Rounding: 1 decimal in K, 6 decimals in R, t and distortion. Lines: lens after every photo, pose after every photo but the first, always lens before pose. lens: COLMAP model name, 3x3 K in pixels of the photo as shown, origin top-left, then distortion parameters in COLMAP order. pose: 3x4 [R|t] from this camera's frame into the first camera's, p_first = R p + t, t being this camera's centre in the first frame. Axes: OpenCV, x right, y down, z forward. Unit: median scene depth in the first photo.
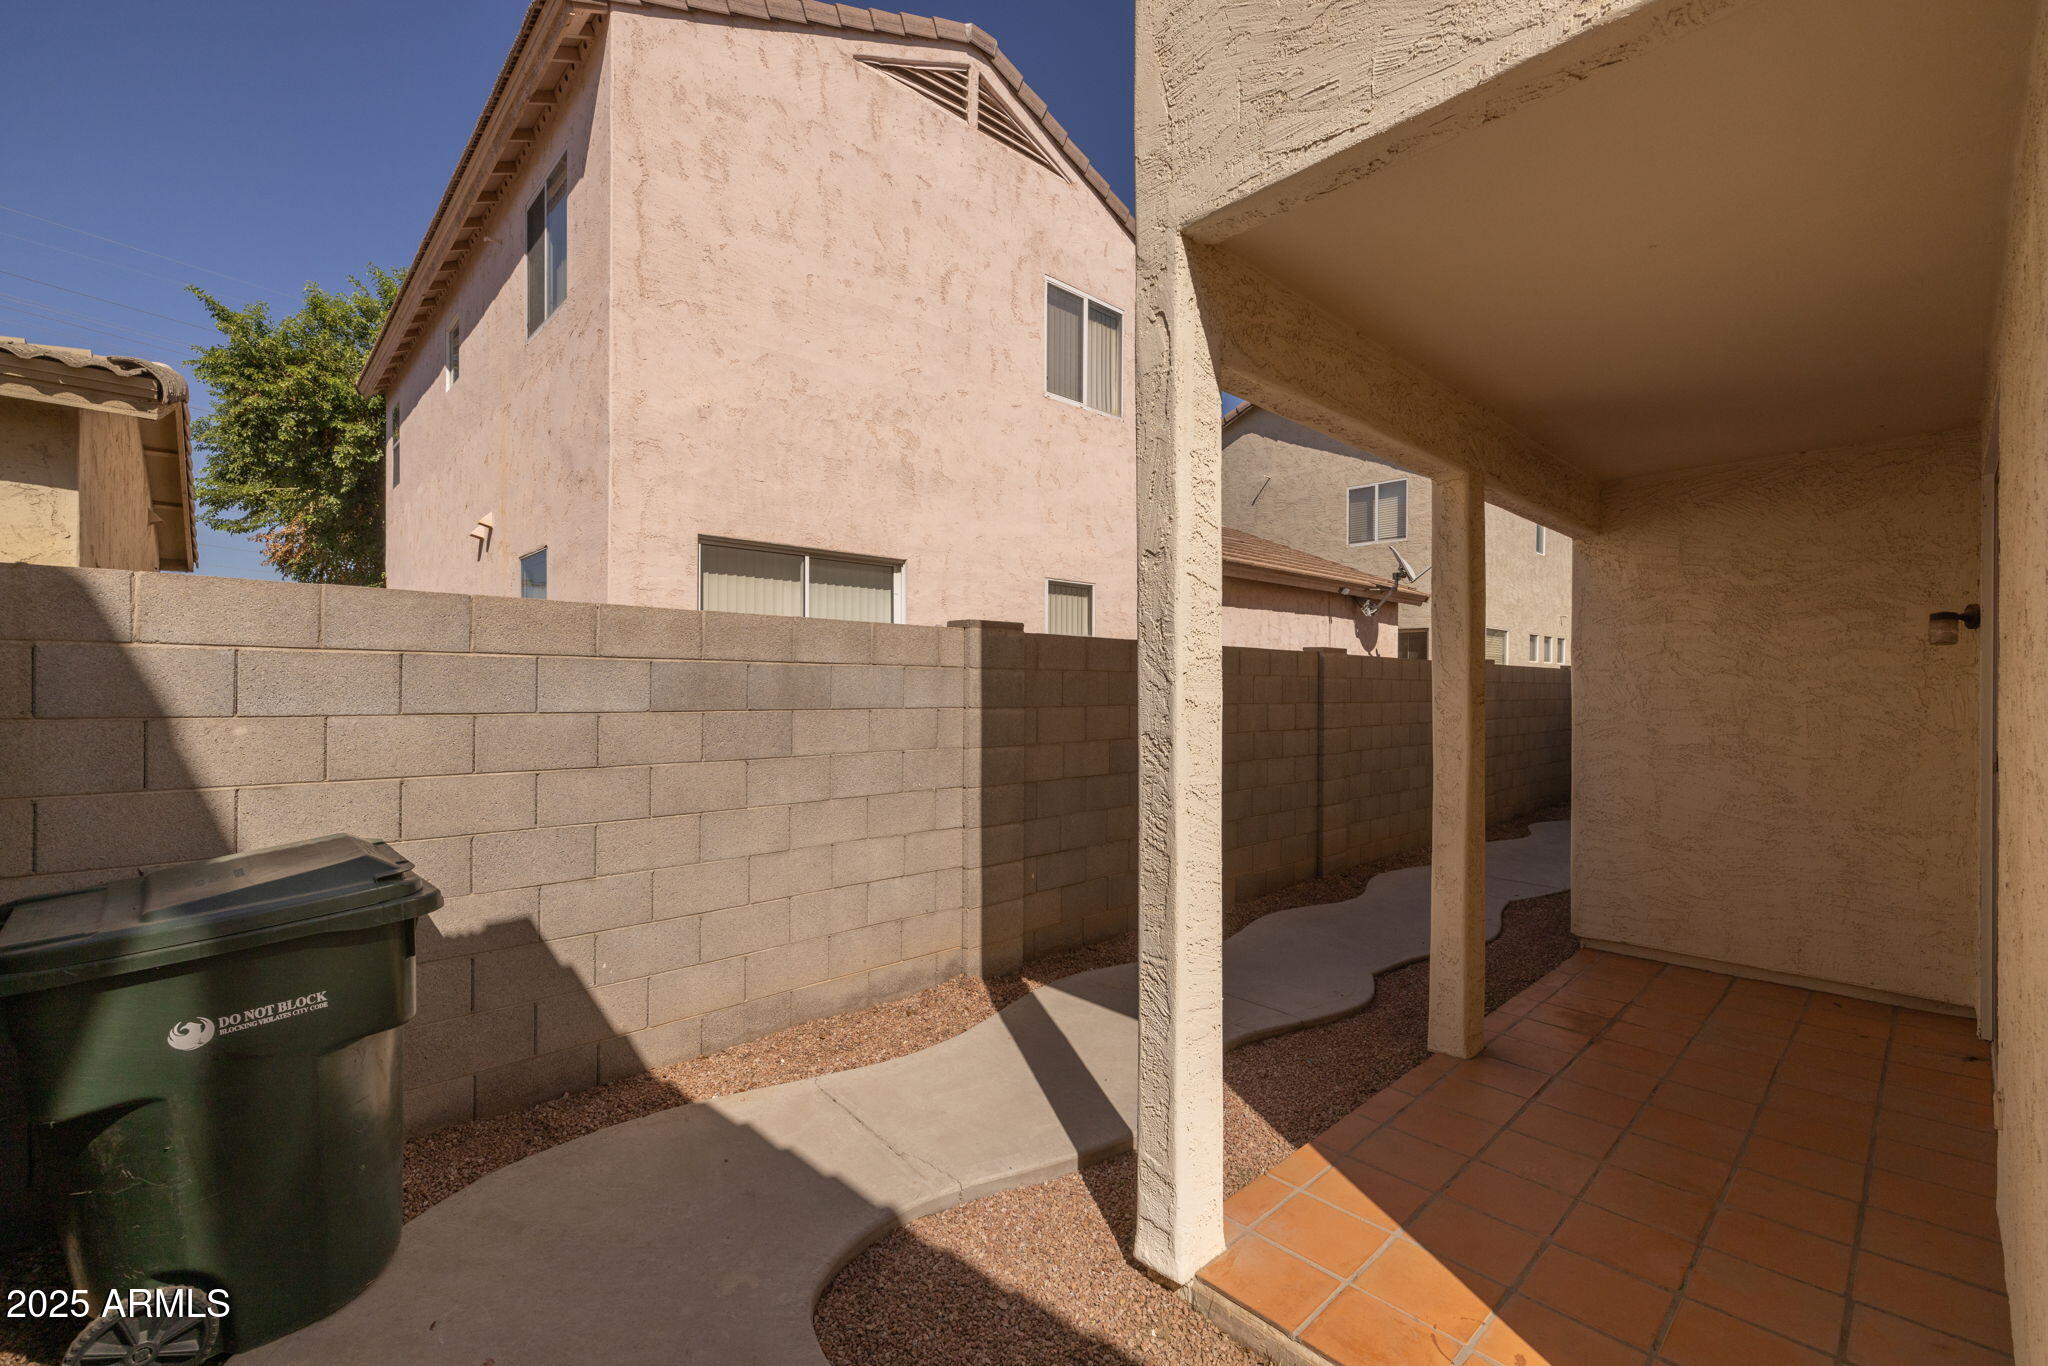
lens RADIAL K [[863.4, 0, 1006.5], [0, 863.4, 687.2], [0, 0, 1]] dist [-0.001137, 0.000048]
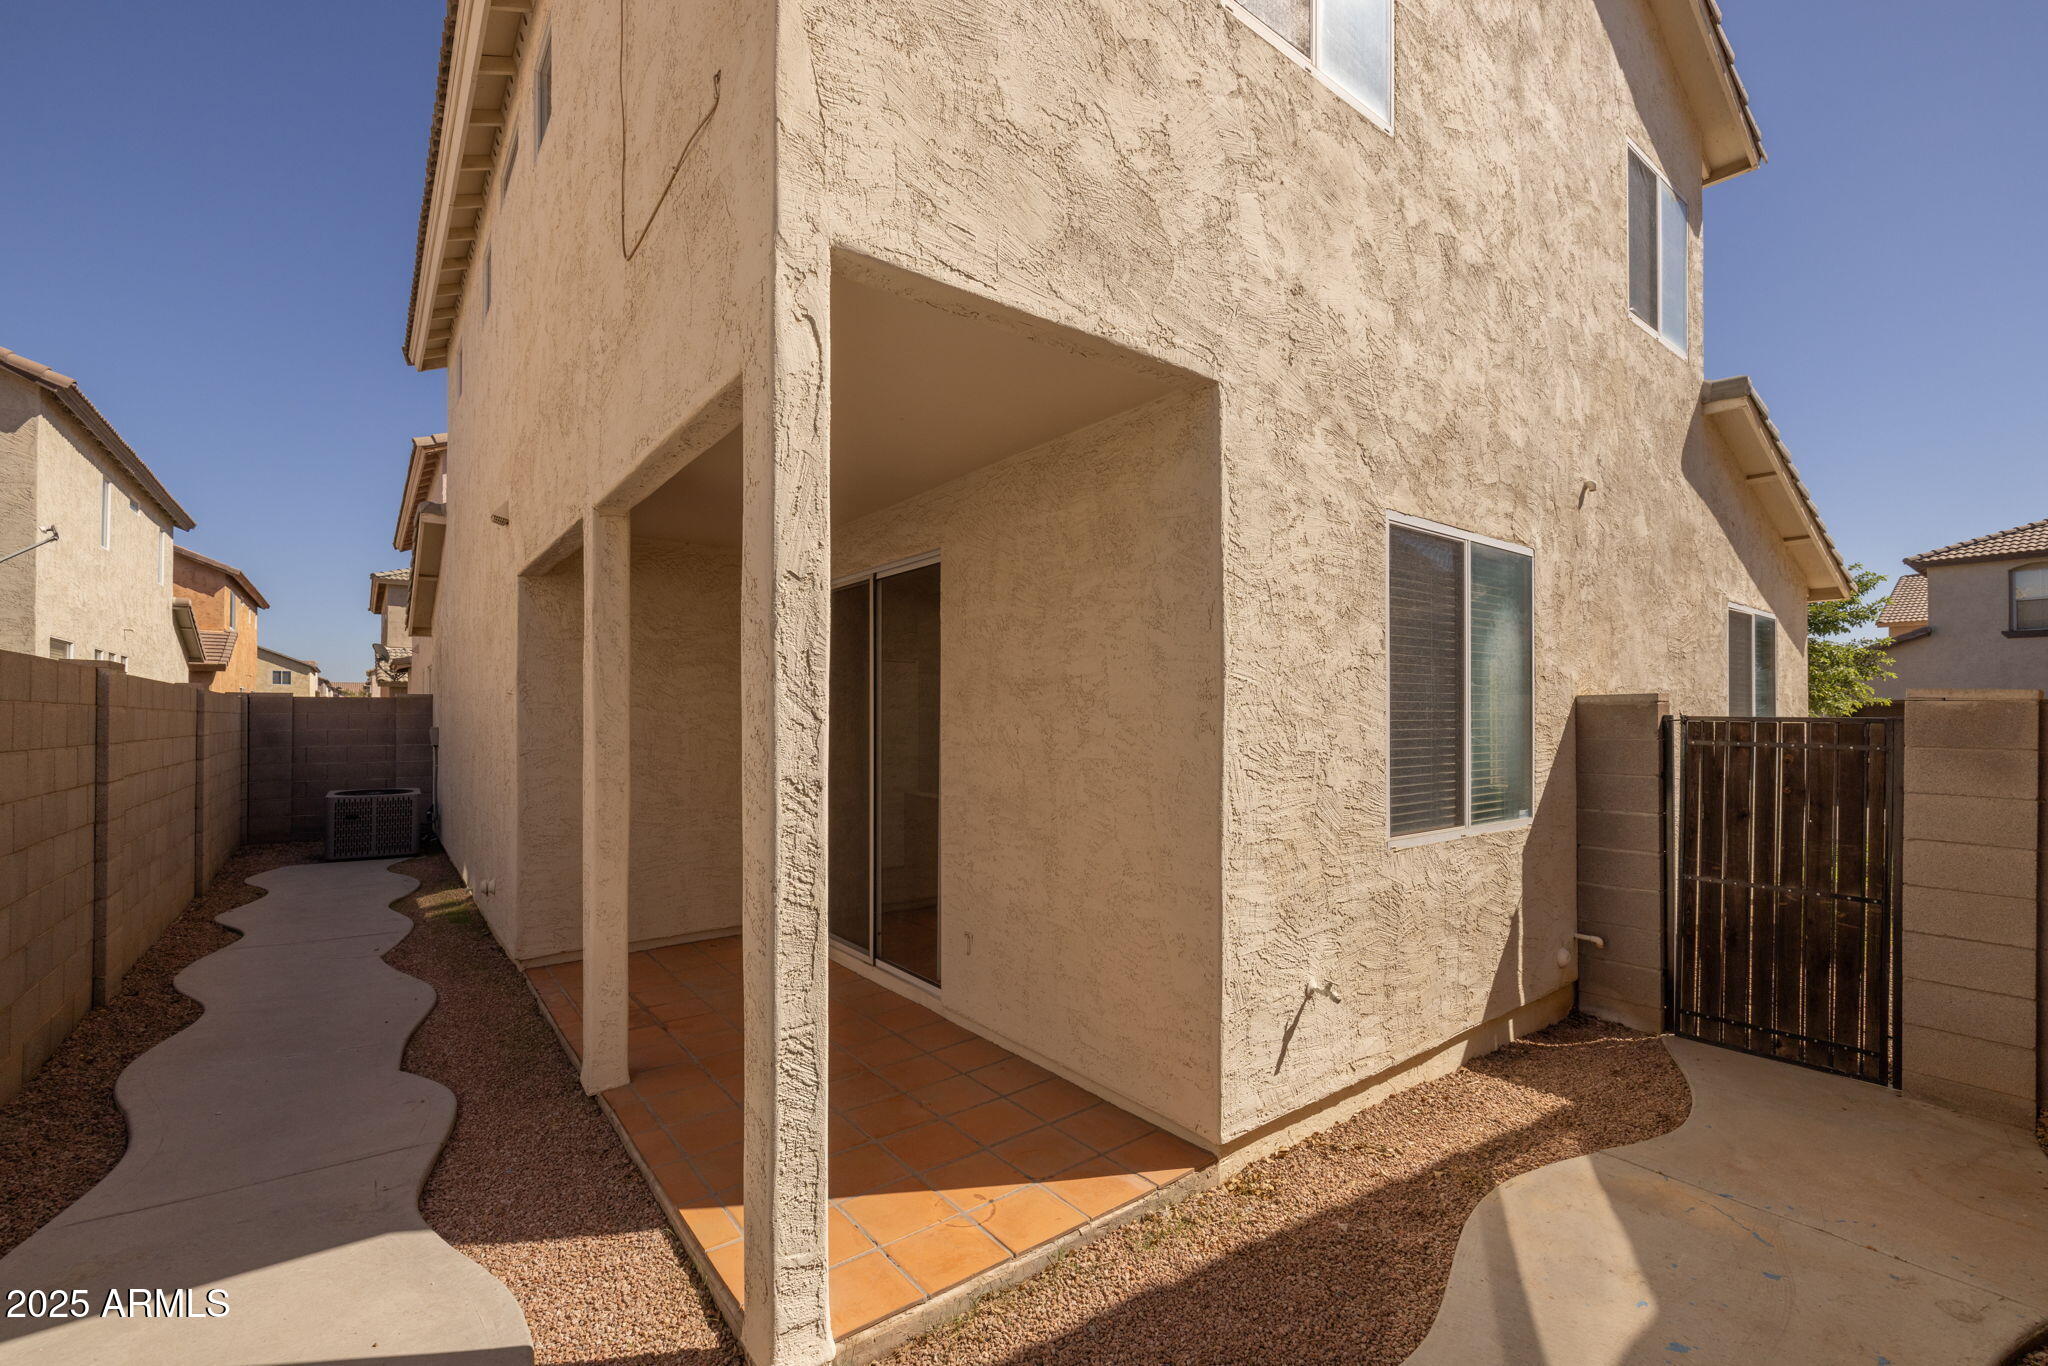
lens RADIAL K [[863.4, 0, 1024.7], [0, 863.4, 705.5], [0, 0, 1]] dist [-0.001137, 0.000048]
pose [[0.085275, 0.008786, 0.996319, -0.609187], [0.001426, 0.999959, -0.008940, -0.011172], [-0.996356, 0.002183, 0.085259, 0.594975]]
